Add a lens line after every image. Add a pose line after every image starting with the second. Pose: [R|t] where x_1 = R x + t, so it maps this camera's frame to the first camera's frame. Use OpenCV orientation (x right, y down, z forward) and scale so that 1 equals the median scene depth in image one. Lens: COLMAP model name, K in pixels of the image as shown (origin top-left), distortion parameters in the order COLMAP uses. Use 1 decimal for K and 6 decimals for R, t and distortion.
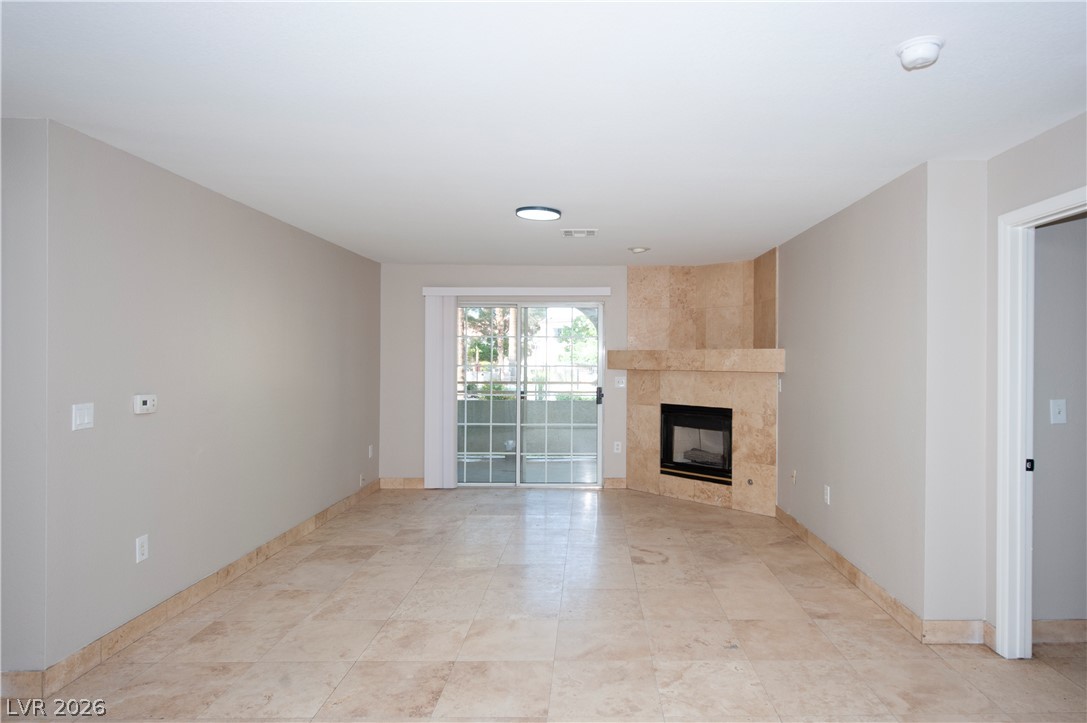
lens RADIAL K [[624.3, 0, 549.2], [0, 624.3, 361.4], [0, 0, 1]] dist [-0.000083, -0.000785]
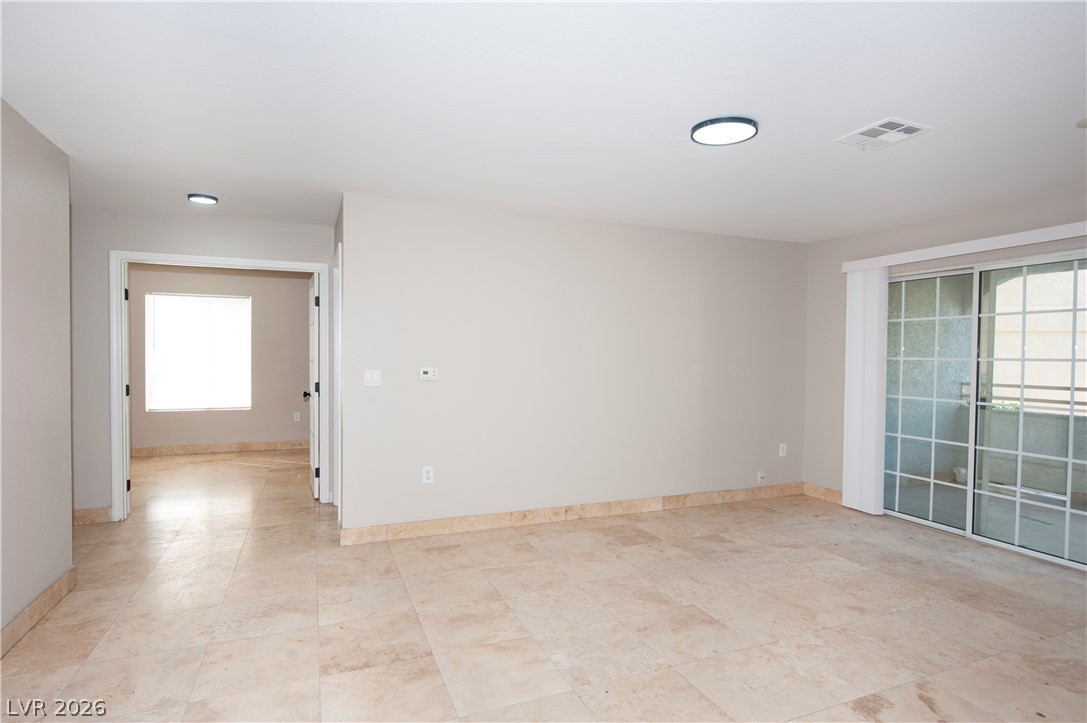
lens RADIAL K [[541.9, 0, 562.6], [0, 541.9, 364.6], [0, 0, 1]] dist [-0.000659, -0.001831]
pose [[0.436593, 0.018714, -0.899464, 0.318631], [-0.015791, 0.999789, 0.013136, 0.014284], [0.899520, 0.008468, 0.436797, 0.394036]]
